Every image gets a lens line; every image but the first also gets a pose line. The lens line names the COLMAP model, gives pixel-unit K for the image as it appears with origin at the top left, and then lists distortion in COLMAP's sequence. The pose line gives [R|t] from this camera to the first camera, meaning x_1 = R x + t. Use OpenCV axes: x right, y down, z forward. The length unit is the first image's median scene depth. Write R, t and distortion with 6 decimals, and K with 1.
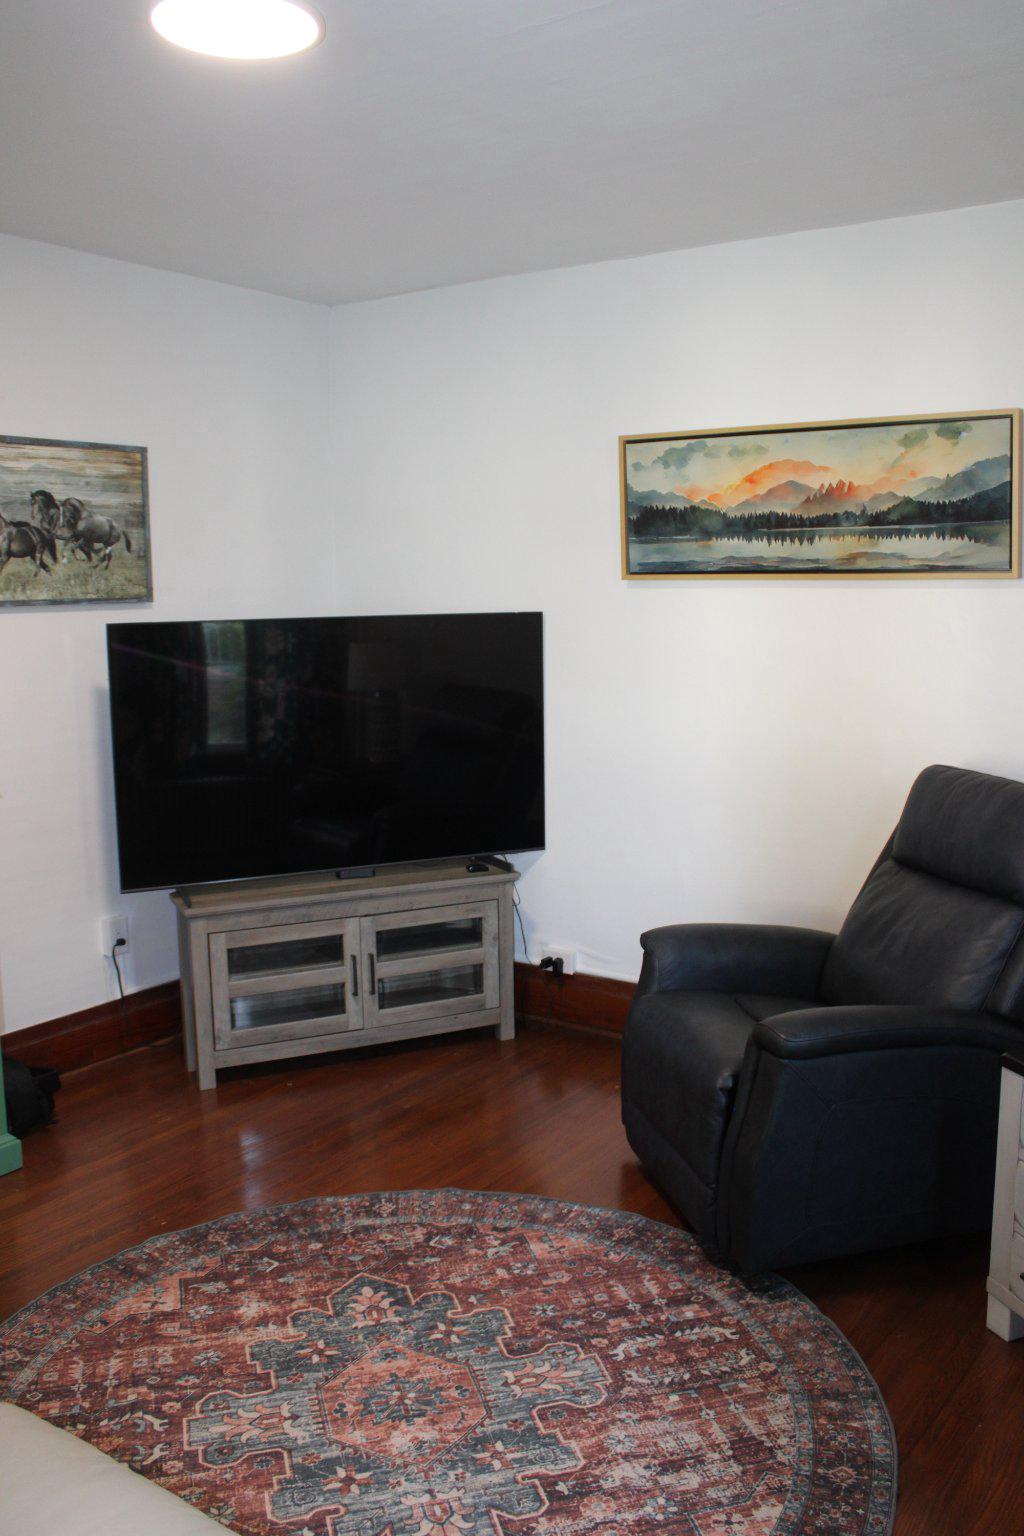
lens RADIAL K [[1304.9, 0, 522.5], [0, 1304.9, 767.3], [0, 0, 1]] dist [-0.148237, 0.112442]
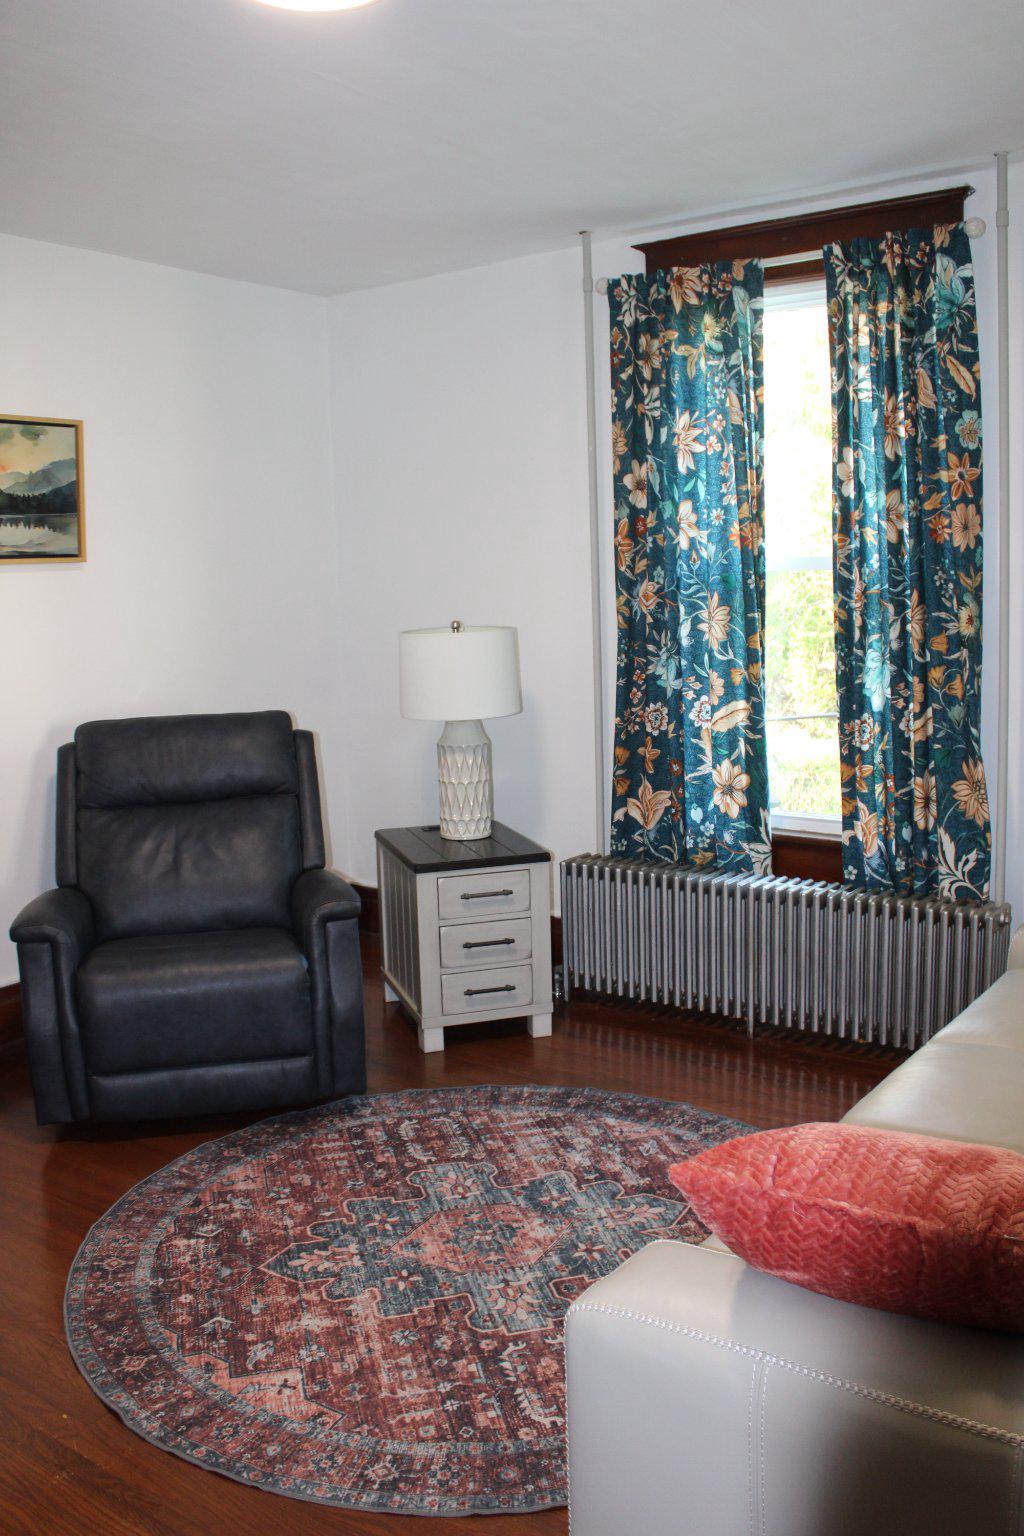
lens RADIAL K [[1304.9, 0, 522.5], [0, 1304.9, 767.3], [0, 0, 1]] dist [-0.148237, 0.112442]
pose [[0.030495, -0.143584, 0.989168, -1.045719], [0.155457, 0.978267, 0.137209, -0.077124], [-0.987372, 0.149589, 0.052154, 0.714698]]
